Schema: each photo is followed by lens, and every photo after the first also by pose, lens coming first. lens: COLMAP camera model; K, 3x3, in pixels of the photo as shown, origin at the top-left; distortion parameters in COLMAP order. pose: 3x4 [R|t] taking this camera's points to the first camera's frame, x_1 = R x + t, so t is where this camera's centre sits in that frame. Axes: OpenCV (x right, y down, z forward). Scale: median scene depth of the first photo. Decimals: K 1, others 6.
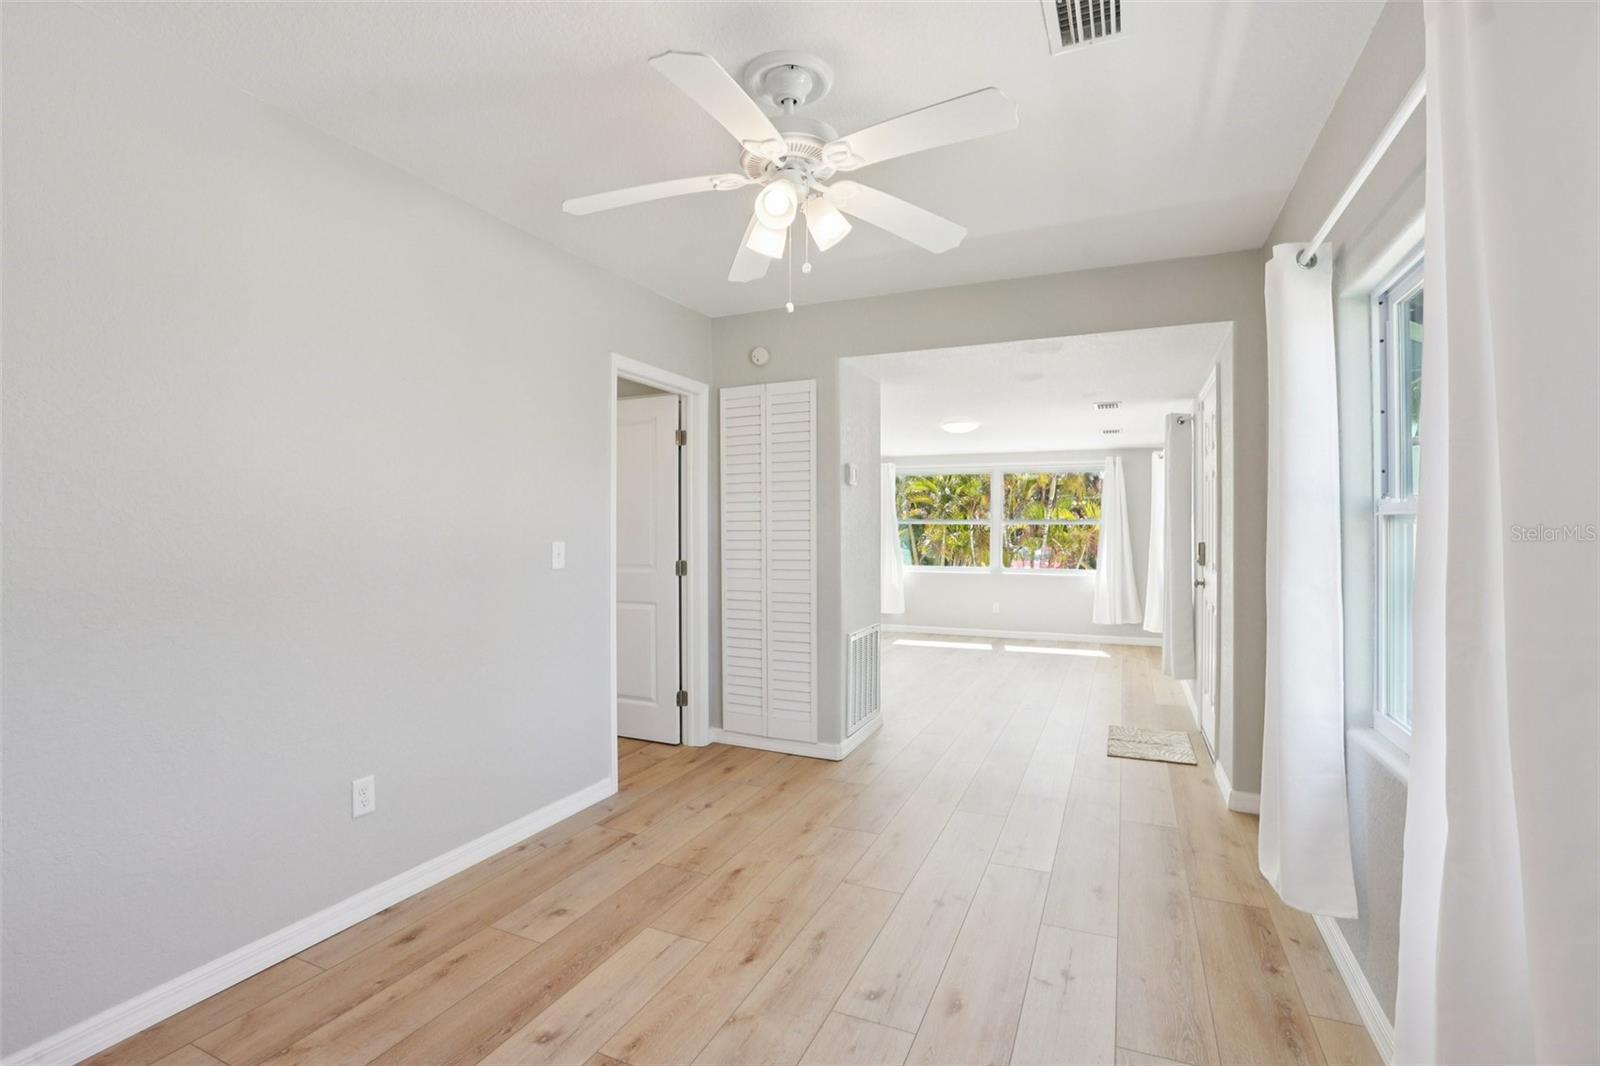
lens RADIAL K [[729.2, 0, 789.6], [0, 729.2, 525.3], [0, 0, 1]] dist [-0.043466, 0.013859]
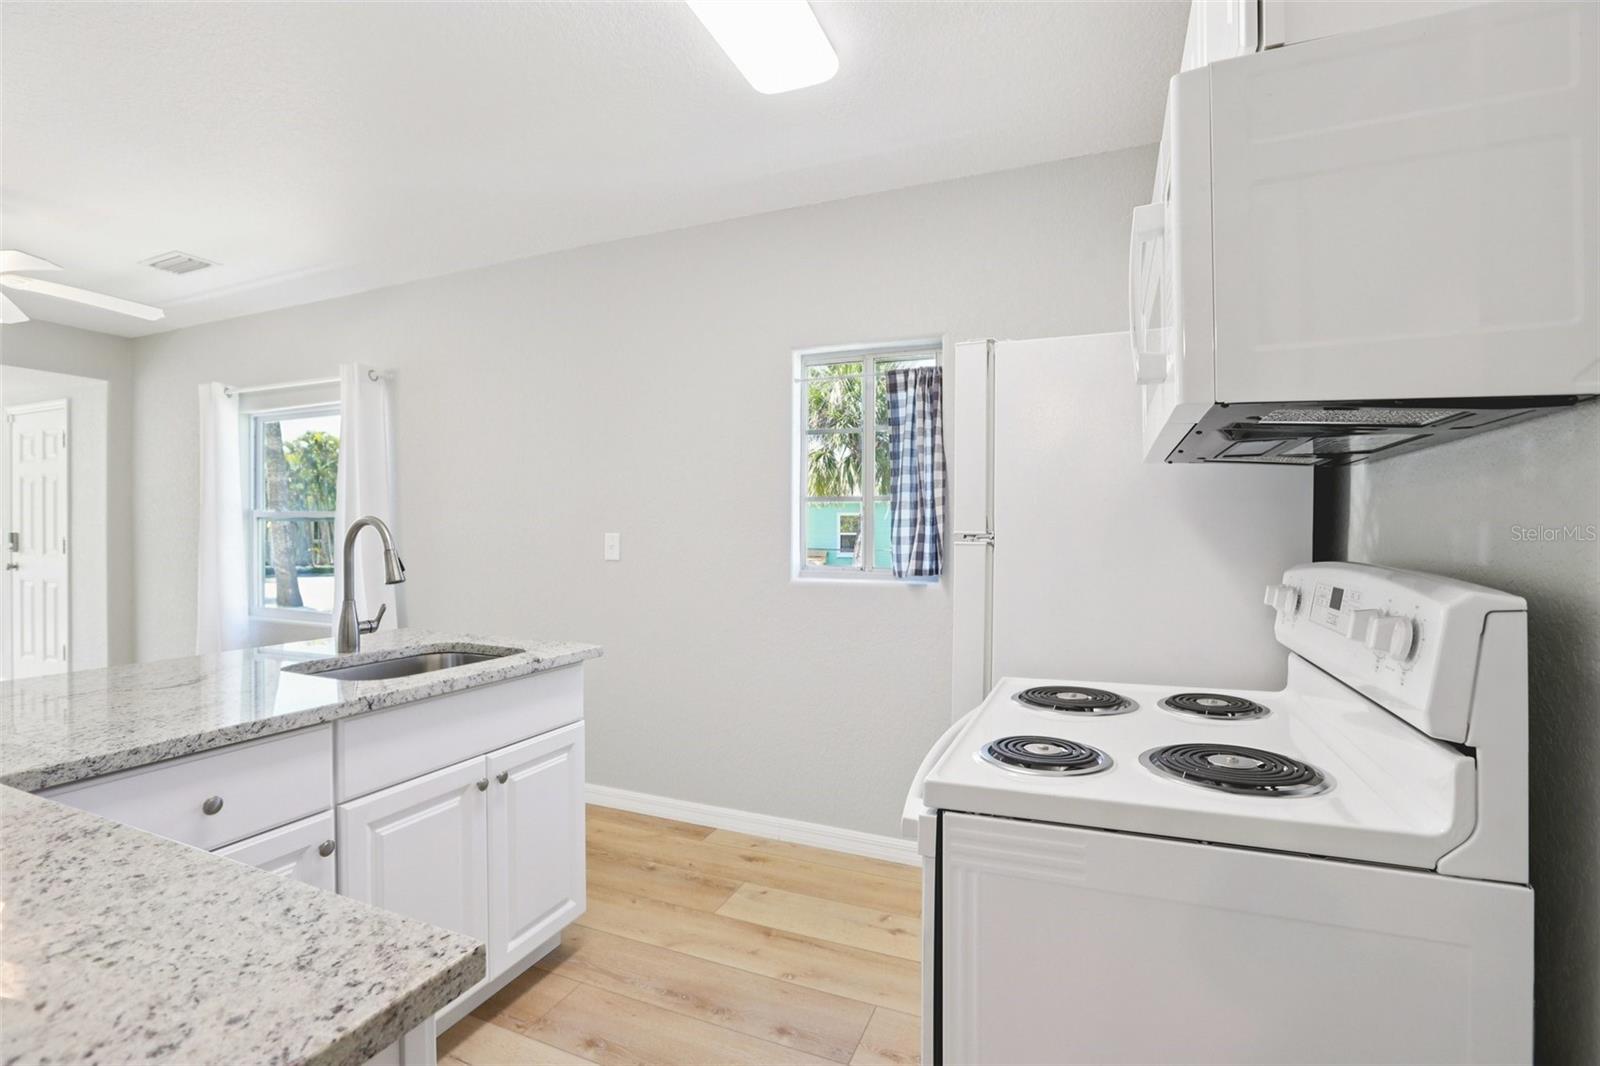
lens RADIAL K [[729.2, 0, 787.6], [0, 729.2, 535.1], [0, 0, 1]] dist [-0.043466, 0.013859]
pose [[-0.019395, -0.011470, 0.999746, -0.860616], [-0.013003, 0.999853, 0.011219, -0.002954], [-0.999727, -0.012783, -0.019541, -0.372466]]
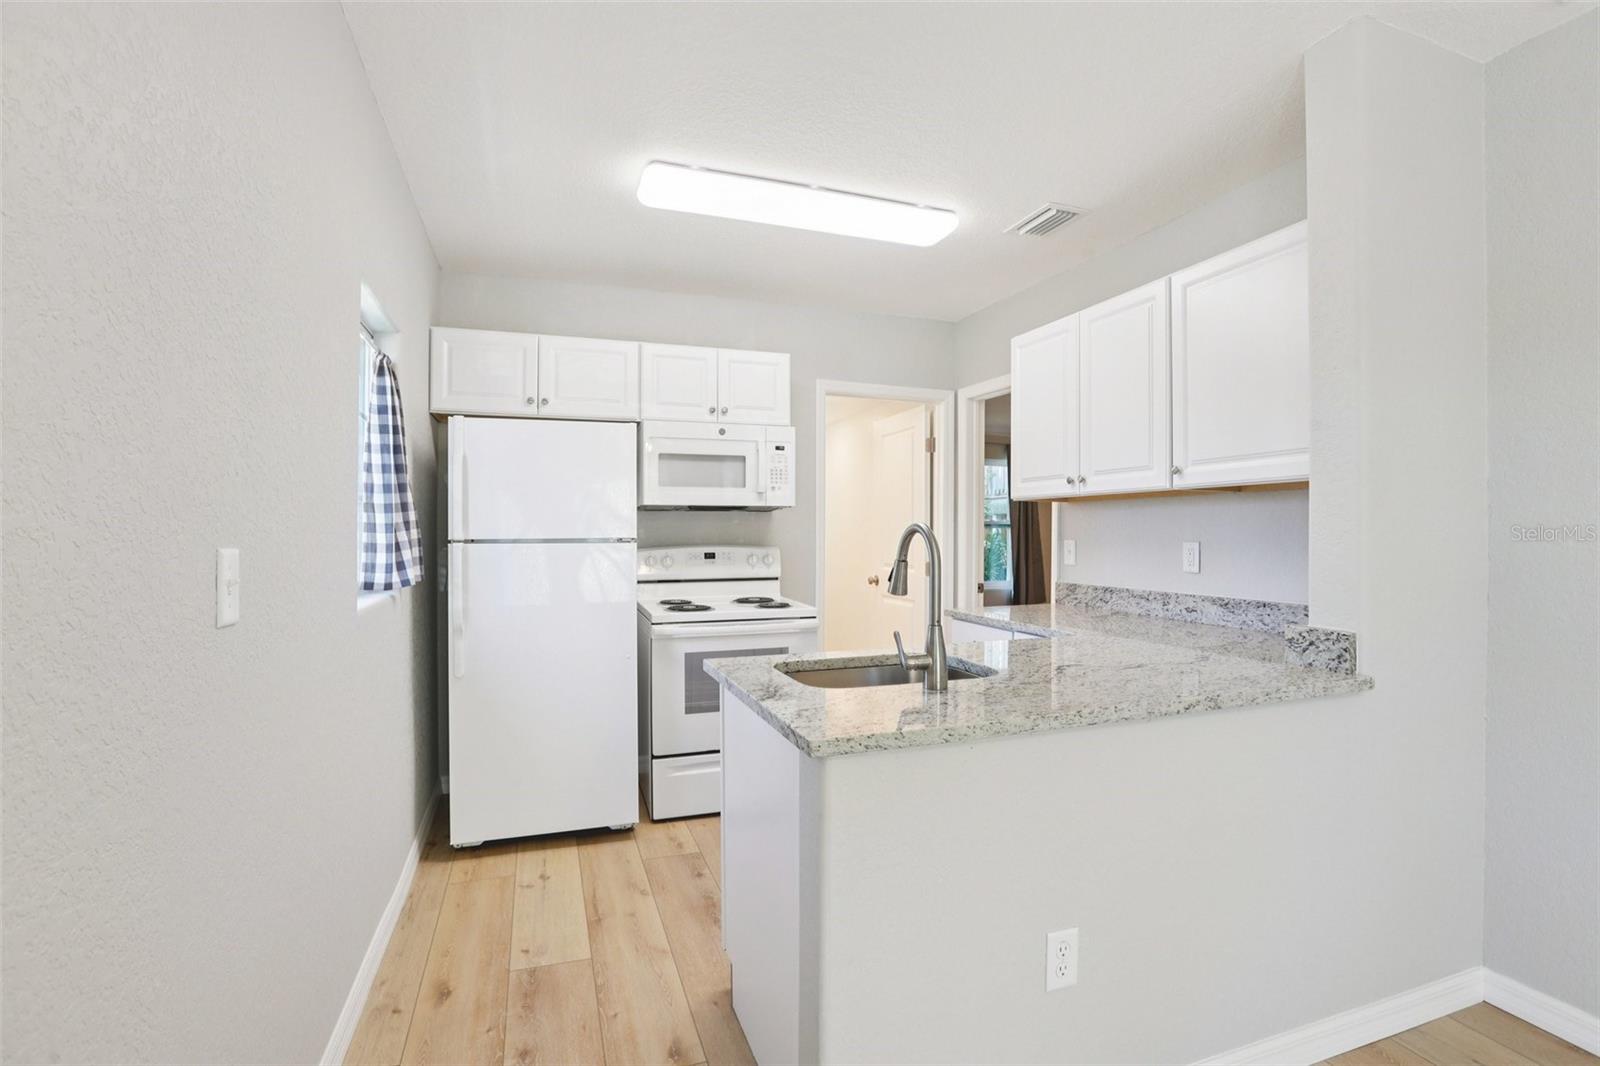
lens RADIAL K [[729.2, 0, 807.9], [0, 729.2, 525.7], [0, 0, 1]] dist [-0.043466, 0.013859]
pose [[-0.703441, -0.013624, -0.710623, 0.185780], [0.002126, 0.999771, -0.021273, 0.005136], [0.710750, -0.016475, -0.703252, 0.286883]]
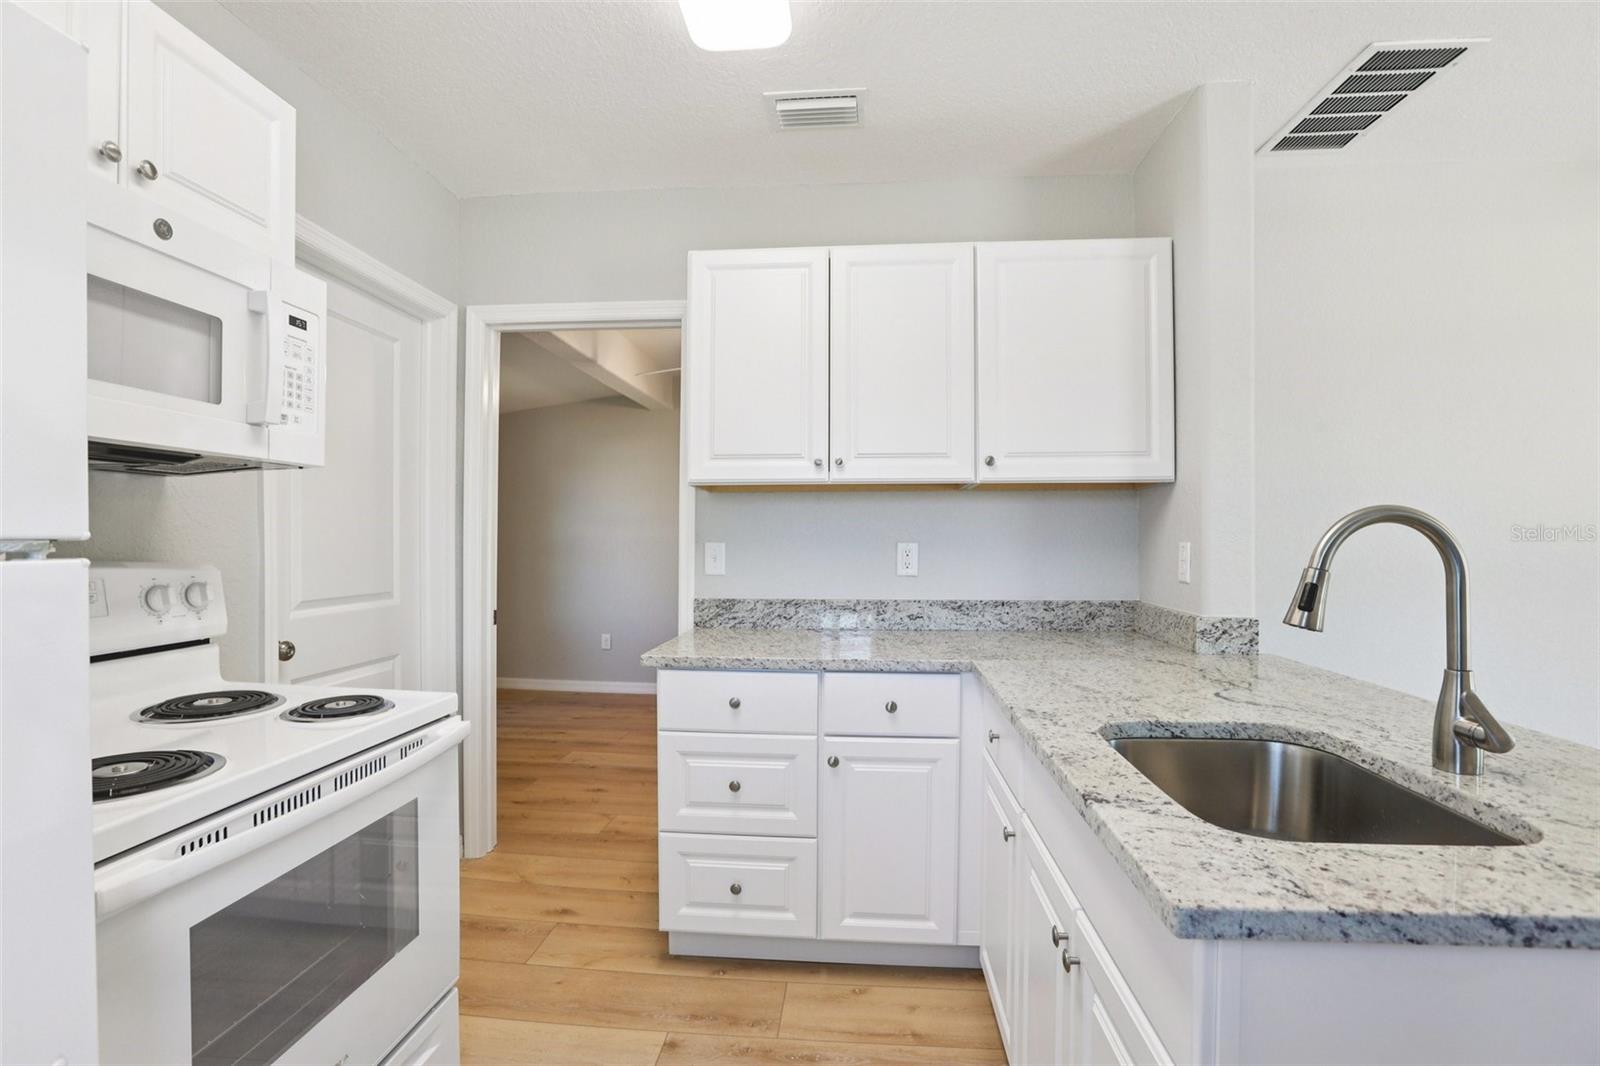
lens RADIAL K [[729.2, 0, 796.5], [0, 729.2, 534.7], [0, 0, 1]] dist [-0.043466, 0.013859]
pose [[0.342785, -0.012367, -0.939332, -0.049209], [0.013715, 0.999873, -0.008160, 0.003887], [0.939314, -0.010086, 0.342911, -0.390188]]
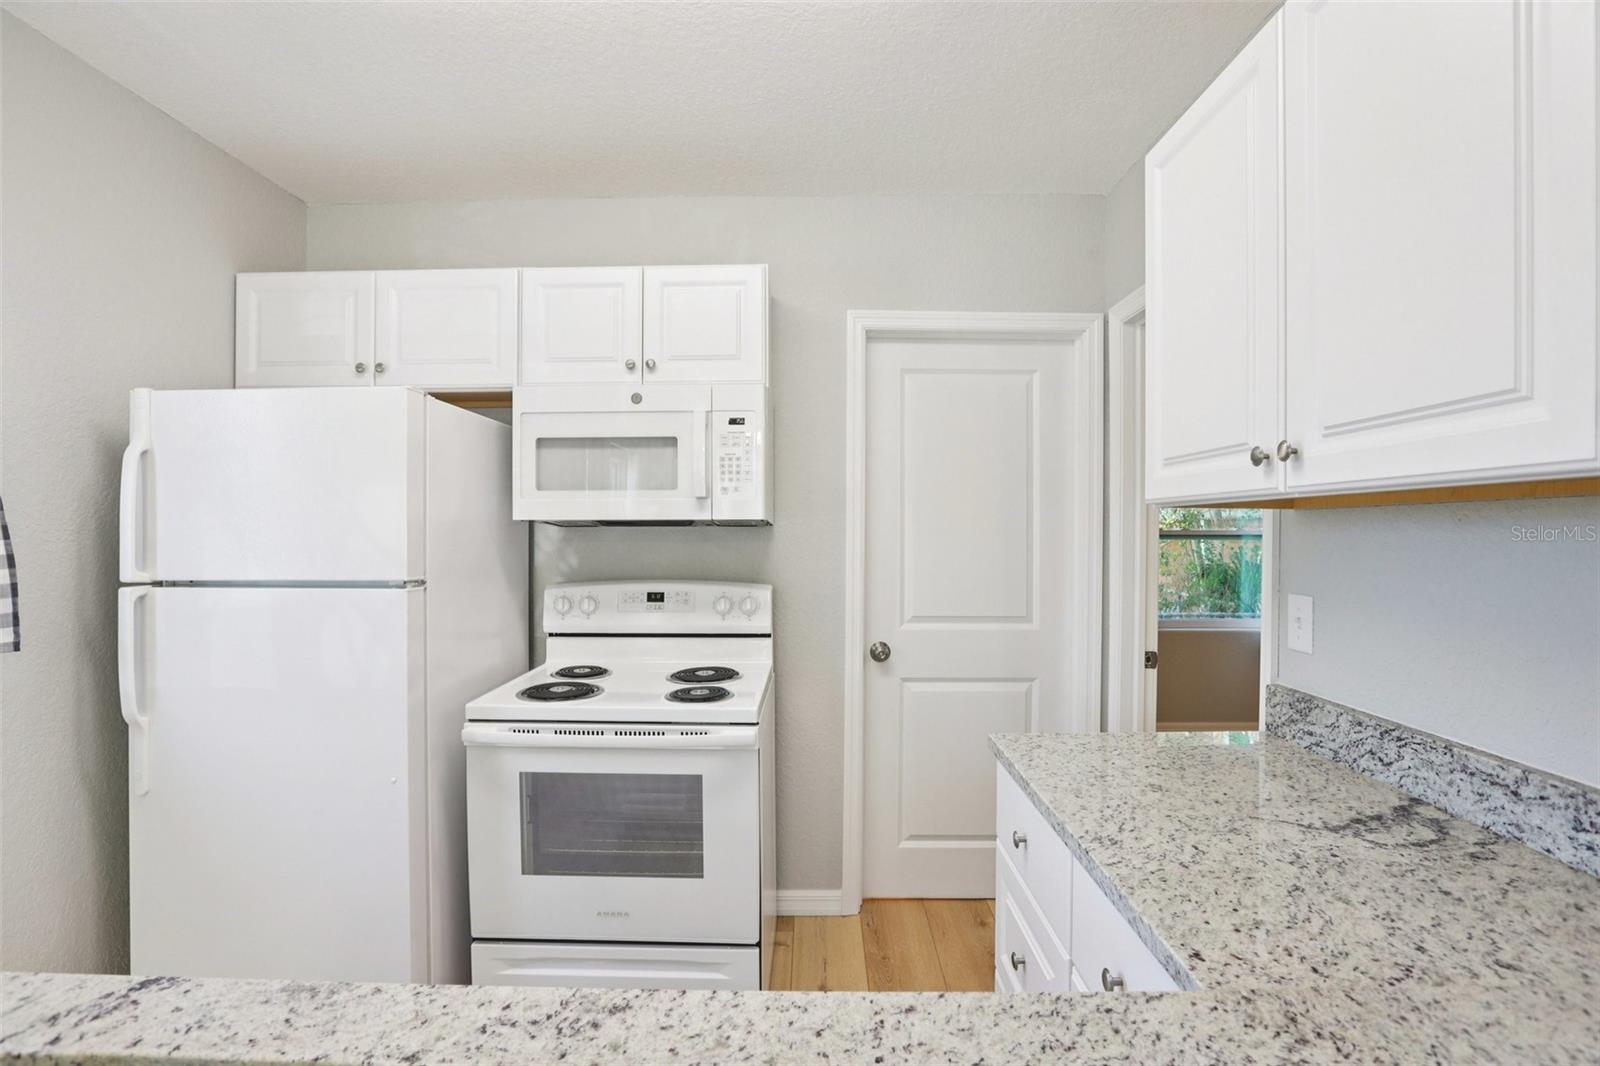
lens RADIAL K [[729.2, 0, 813.4], [0, 729.2, 528.6], [0, 0, 1]] dist [-0.043466, 0.013859]
pose [[-0.907576, -0.010265, -0.419762, -0.365837], [-0.003693, 0.999858, -0.016467, -0.030142], [0.419871, -0.013395, -0.907485, 0.098591]]
